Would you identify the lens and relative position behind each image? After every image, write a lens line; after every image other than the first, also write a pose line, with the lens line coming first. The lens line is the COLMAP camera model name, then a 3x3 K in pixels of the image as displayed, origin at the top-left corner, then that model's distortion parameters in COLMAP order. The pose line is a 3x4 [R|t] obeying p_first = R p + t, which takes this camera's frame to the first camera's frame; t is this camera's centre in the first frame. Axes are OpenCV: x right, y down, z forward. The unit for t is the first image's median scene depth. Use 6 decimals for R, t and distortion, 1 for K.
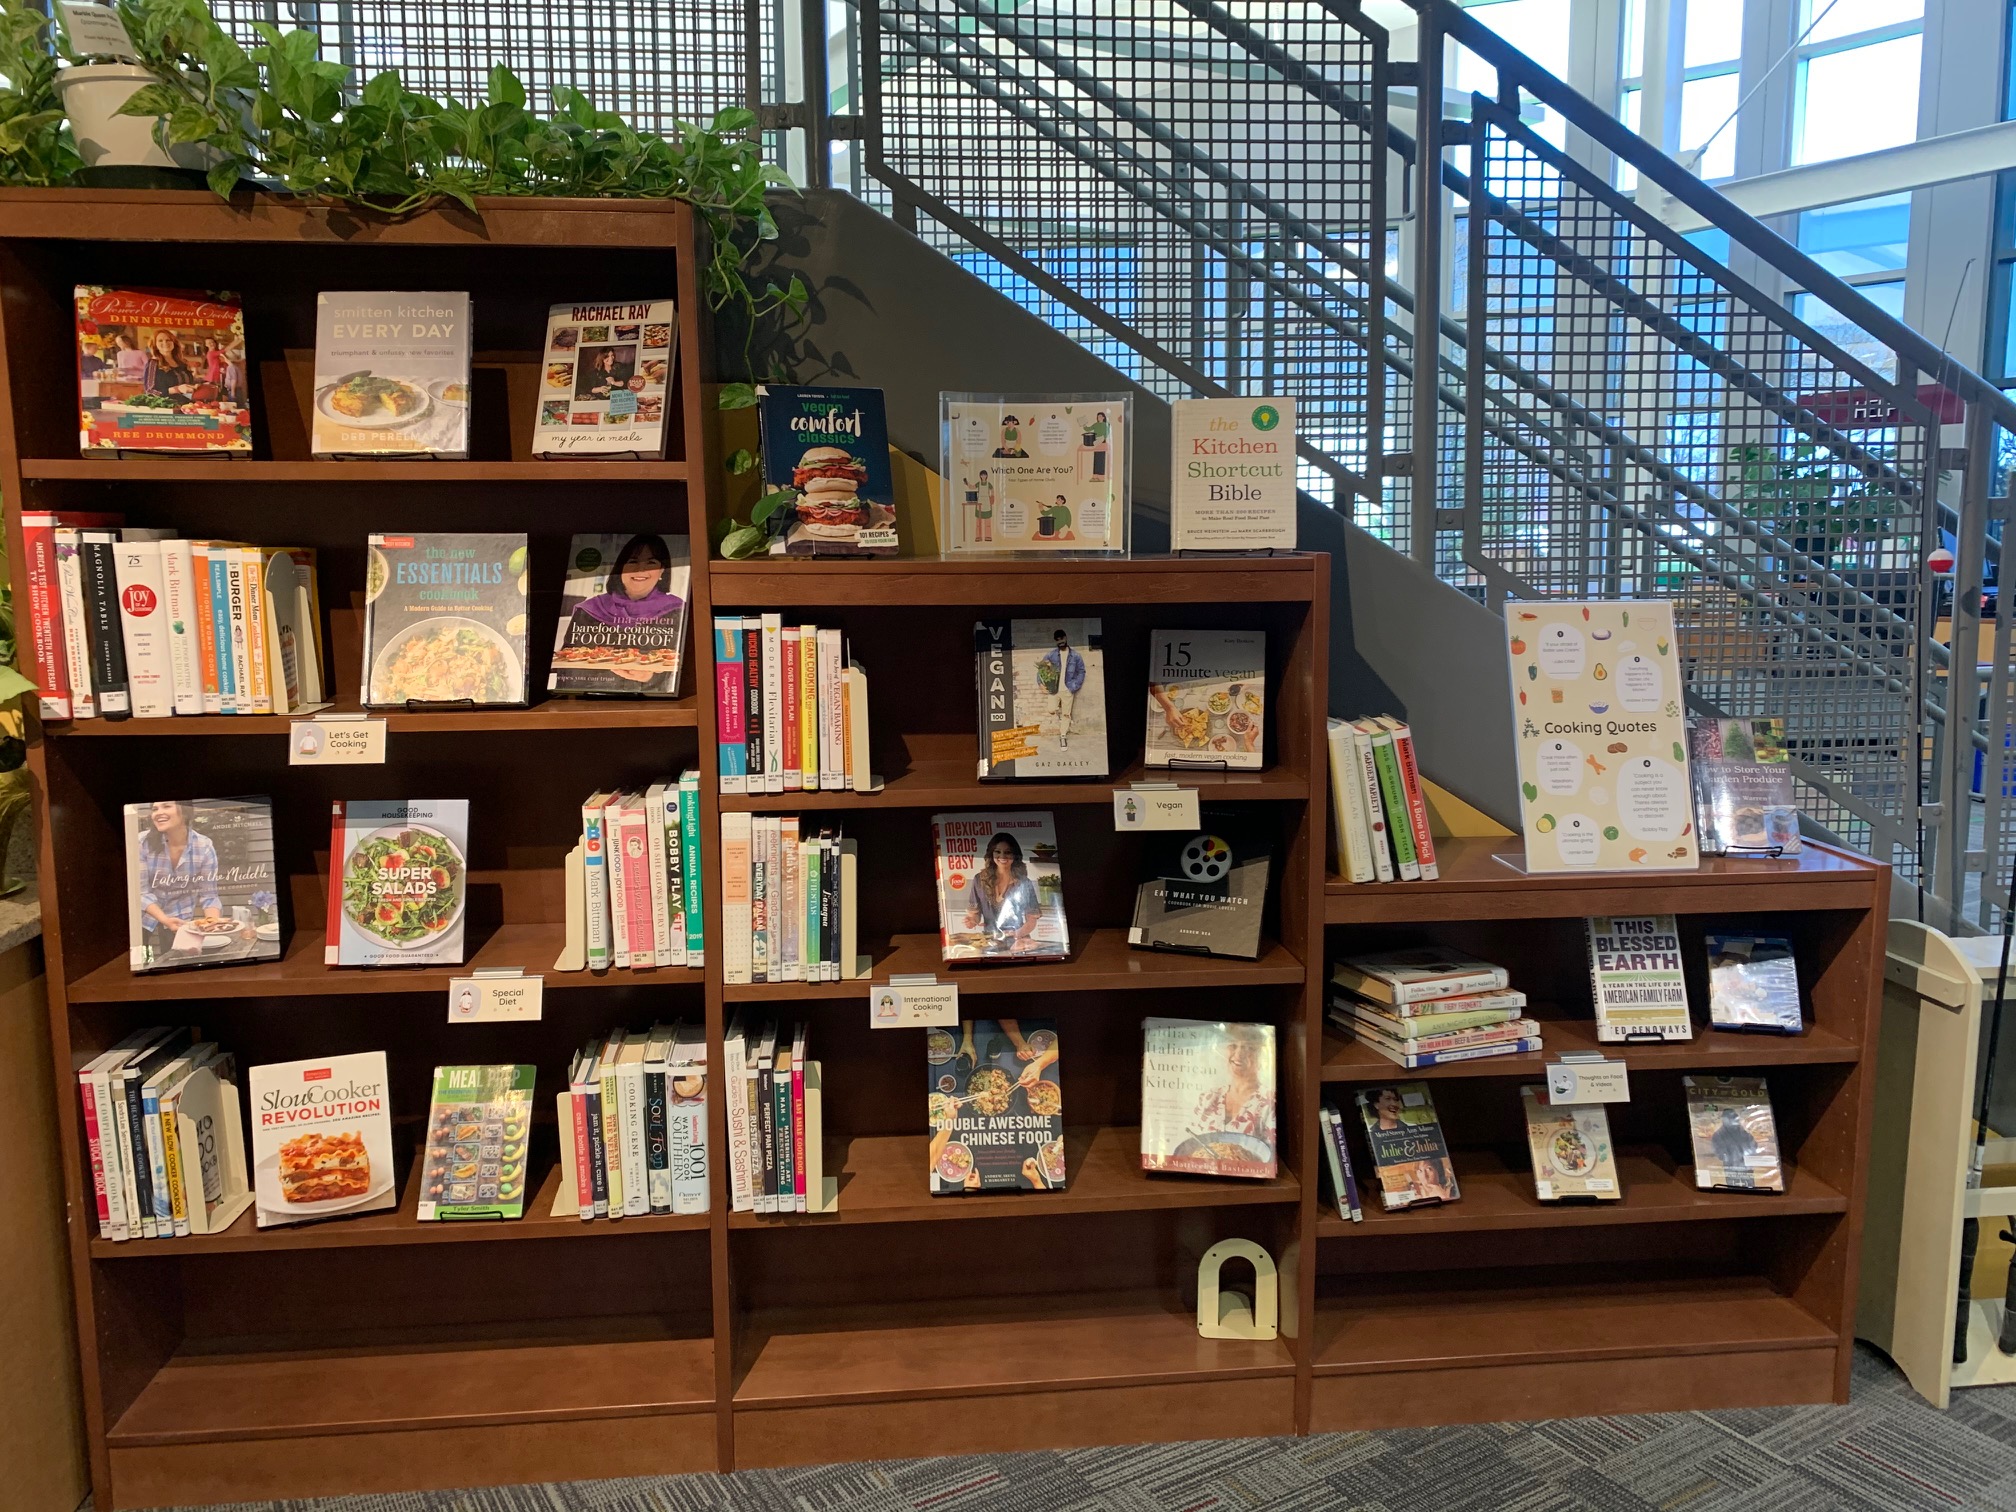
lens RADIAL K [[1532.5, 0, 1051.1], [0, 1532.5, 686.0], [0, 0, 1]] dist [0.079327, -0.139255]
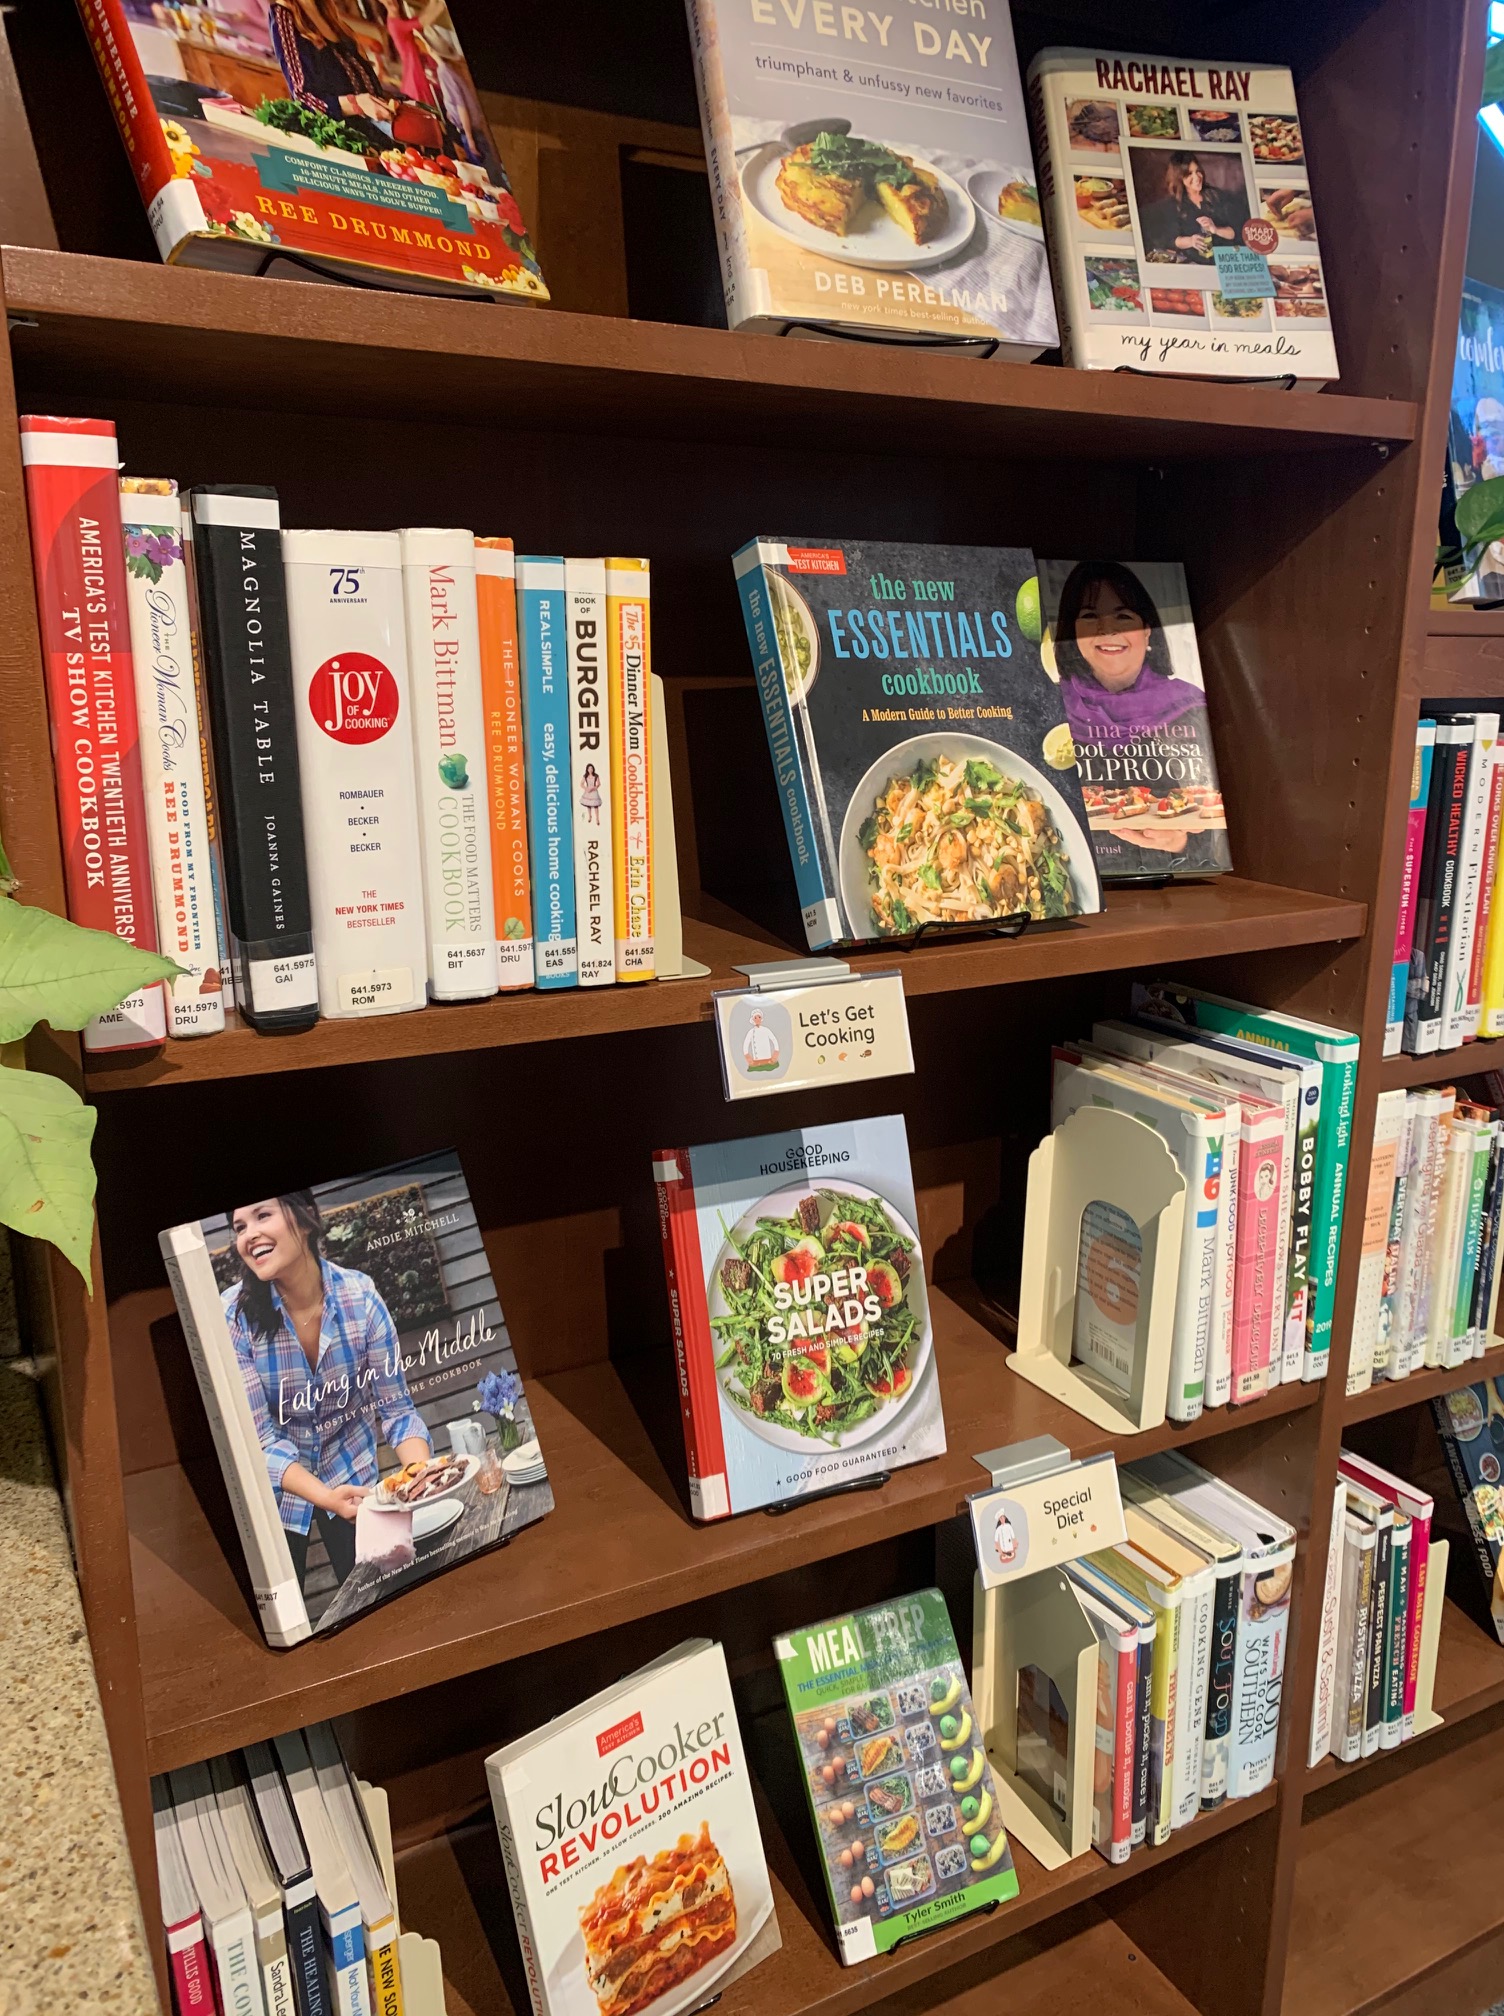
lens RADIAL K [[1532.5, 0, 760.6], [0, 1532.5, 933.6], [0, 0, 1]] dist [0.079327, -0.139255]
pose [[0.919799, -0.063104, 0.387283, -0.611684], [0.021309, 0.993560, 0.111283, -0.037041], [-0.391812, -0.094105, 0.915220, 0.598202]]
